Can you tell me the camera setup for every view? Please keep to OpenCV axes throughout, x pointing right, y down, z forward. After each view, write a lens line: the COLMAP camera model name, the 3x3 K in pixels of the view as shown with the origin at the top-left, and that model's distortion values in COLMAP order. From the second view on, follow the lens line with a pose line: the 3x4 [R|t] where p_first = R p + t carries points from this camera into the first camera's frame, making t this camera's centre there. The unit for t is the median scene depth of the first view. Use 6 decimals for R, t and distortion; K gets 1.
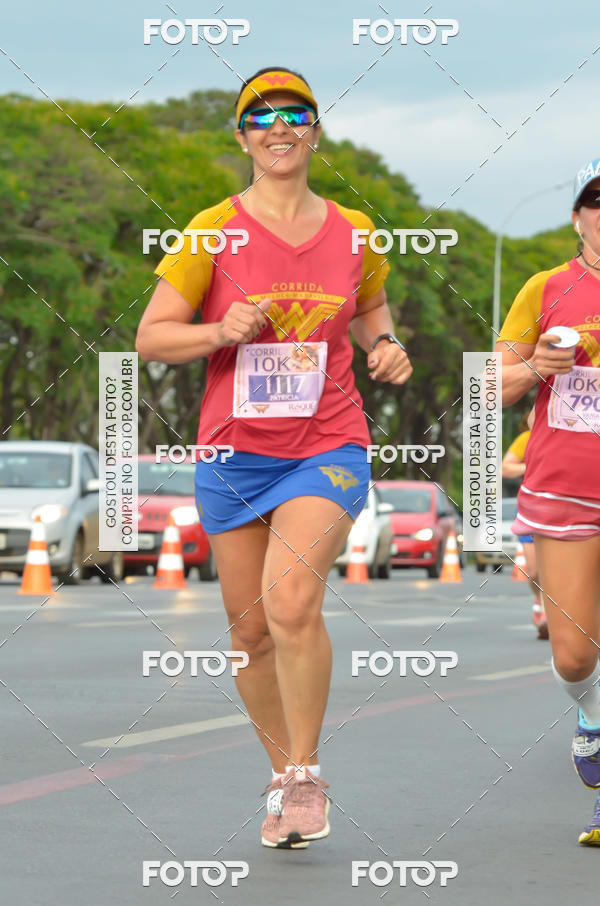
lens RADIAL K [[6516.9, 0, 295.2], [0, 6516.9, 460.6], [0, 0, 1]] dist [0.729364, 0.000000]
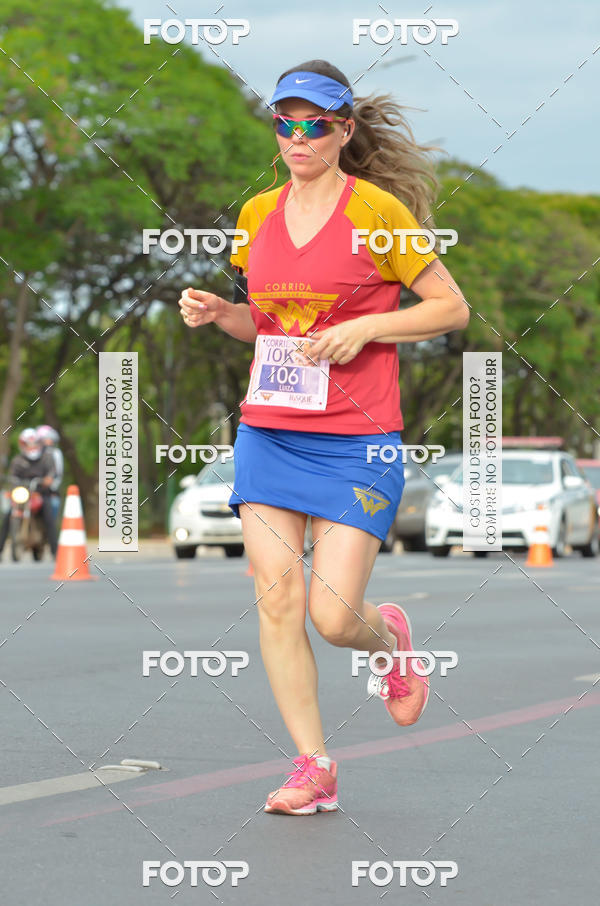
lens RADIAL K [[6516.9, 0, 235.4], [0, 6516.9, 474.1], [0, 0, 1]] dist [0.729364, 0.000000]
pose [[0.999979, -0.001738, 0.006208, -0.109533], [0.001714, 0.999991, 0.003859, -0.003215], [-0.006215, -0.003849, 0.999973, -0.322966]]
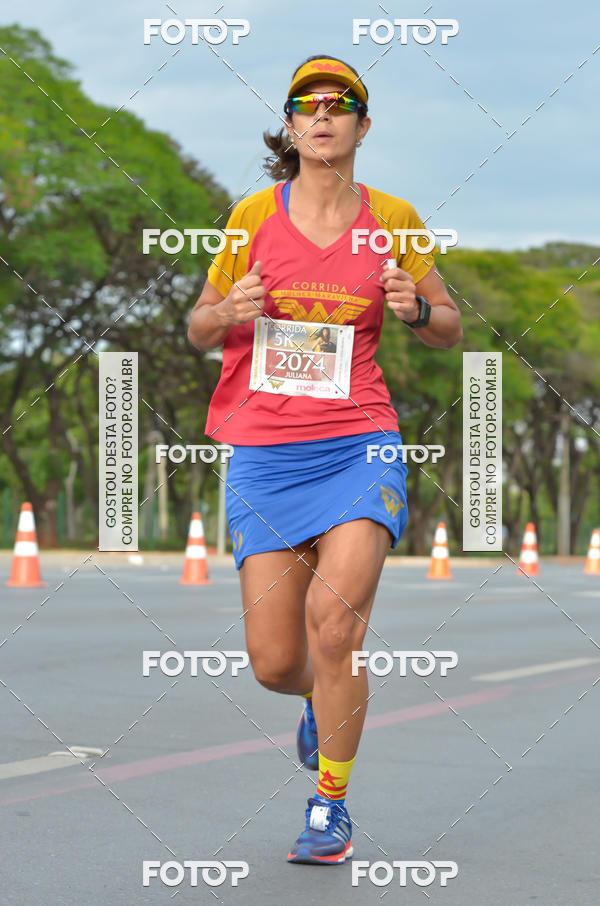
lens RADIAL K [[6516.9, 0, 331.2], [0, 6516.9, 415.8], [0, 0, 1]] dist [0.729364, 0.000000]
pose [[0.999861, 0.008159, 0.014562, -0.086288], [-0.008110, 0.999961, -0.003438, -0.011196], [-0.014590, 0.003319, 0.999888, -0.492923]]
